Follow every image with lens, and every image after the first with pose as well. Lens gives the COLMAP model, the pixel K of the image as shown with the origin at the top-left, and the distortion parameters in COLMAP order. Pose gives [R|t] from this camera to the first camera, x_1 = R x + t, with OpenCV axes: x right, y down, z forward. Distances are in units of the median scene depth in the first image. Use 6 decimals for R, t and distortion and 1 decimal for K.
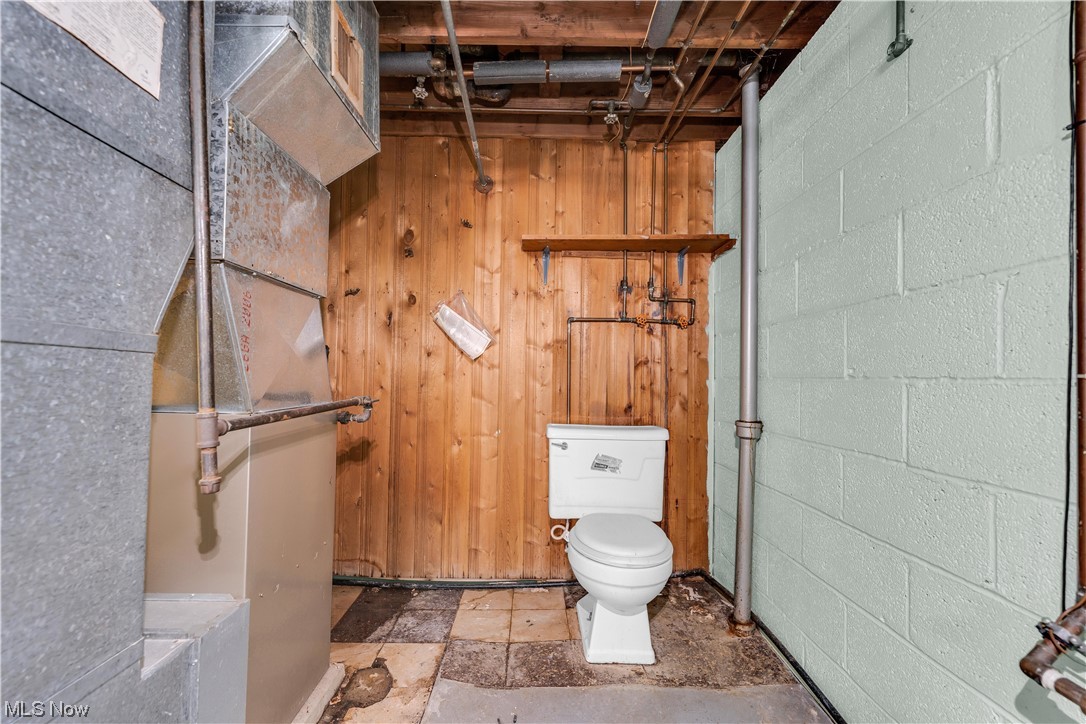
lens RADIAL K [[437.3, 0, 535.6], [0, 437.3, 367.5], [0, 0, 1]] dist [0.000199, 0.000061]
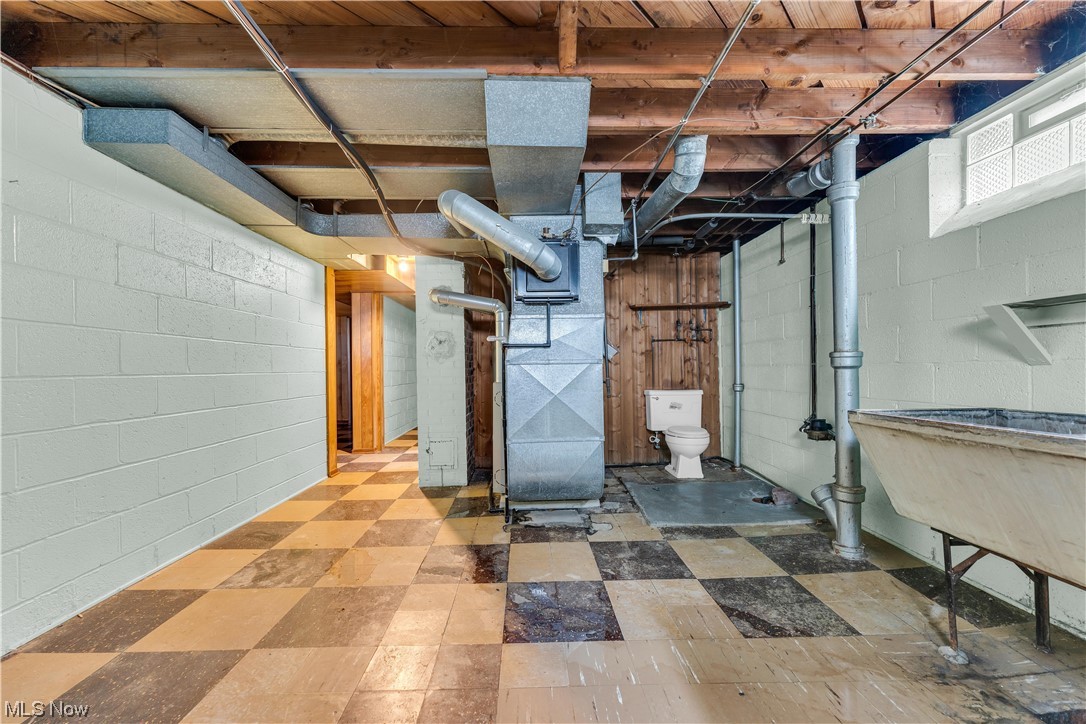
lens RADIAL K [[437.3, 0, 536.9], [0, 437.3, 369.1], [0, 0, 1]] dist [0.000199, 0.000061]
pose [[0.999437, -0.026974, 0.019956, -0.525587], [0.026627, 0.999493, 0.017447, -0.023240], [-0.020417, -0.016906, 0.999649, -1.092084]]
